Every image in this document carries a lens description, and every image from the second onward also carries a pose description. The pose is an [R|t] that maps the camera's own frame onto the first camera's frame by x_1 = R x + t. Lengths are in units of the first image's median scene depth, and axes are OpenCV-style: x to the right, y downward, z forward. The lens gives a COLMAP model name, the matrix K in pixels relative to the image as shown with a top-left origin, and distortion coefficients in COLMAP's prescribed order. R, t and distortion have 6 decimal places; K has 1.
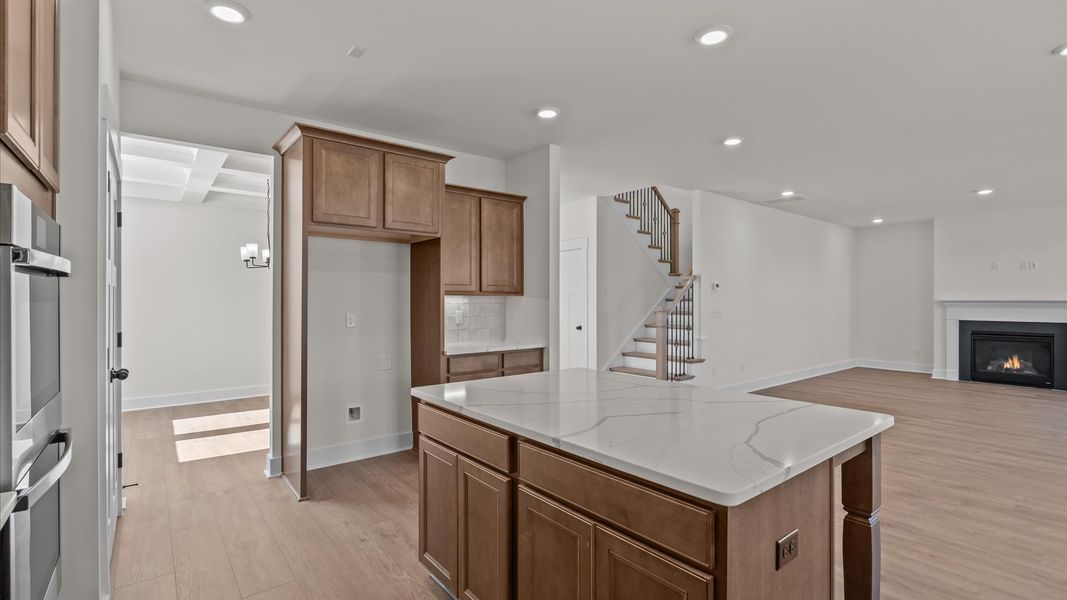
lens RADIAL K [[481.8, 0, 533.5], [0, 481.8, 300.0], [0, 0, 1]] dist [-0.002477, 0.000685]
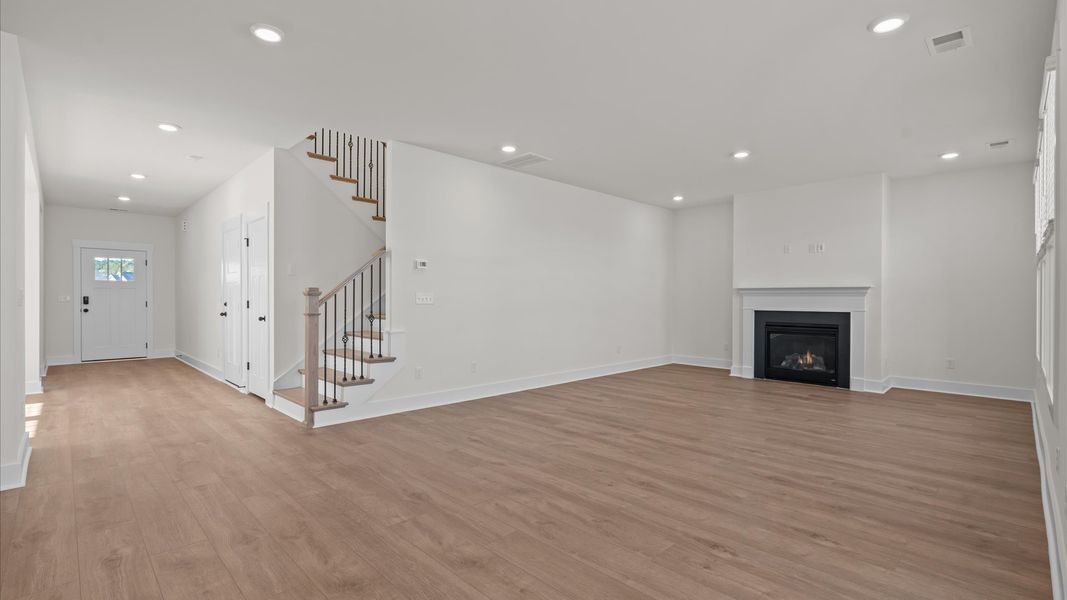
lens RADIAL K [[481.8, 0, 533.5], [0, 481.8, 300.0], [0, 0, 1]] dist [-0.002477, 0.000685]
pose [[0.994323, 0.002093, 0.106380, 0.392690], [-0.002601, 0.999986, 0.004633, 0.020370], [-0.106369, -0.004883, 0.994315, 0.161354]]
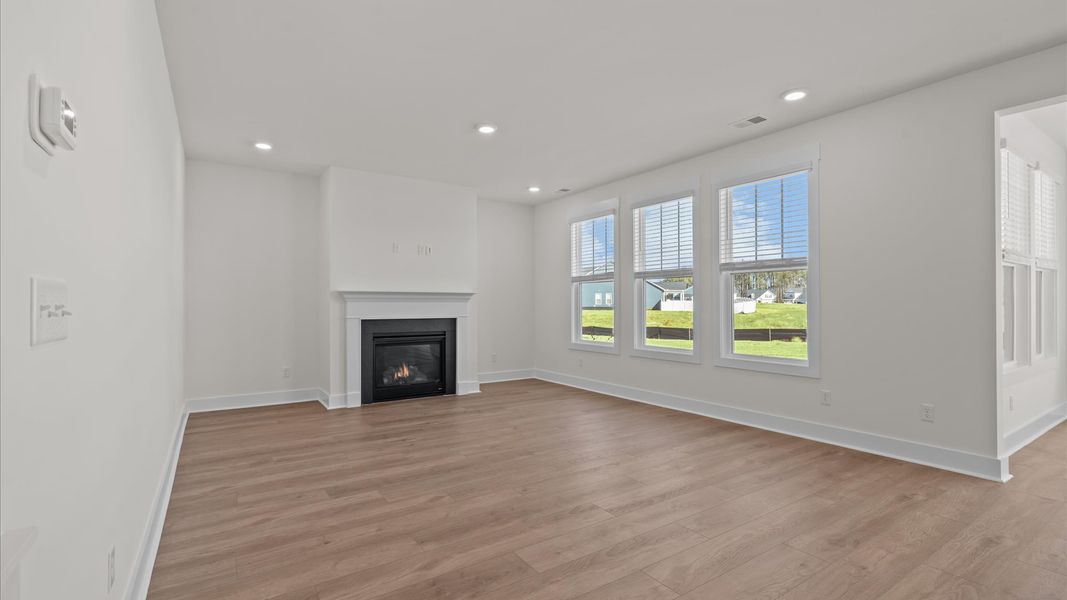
lens RADIAL K [[481.8, 0, 533.5], [0, 481.8, 300.0], [0, 0, 1]] dist [-0.002477, 0.000685]
pose [[0.078885, 0.010619, 0.996827, 0.205583], [0.001246, 0.999941, -0.010751, 0.021856], [-0.996883, 0.002090, 0.078867, 0.708866]]
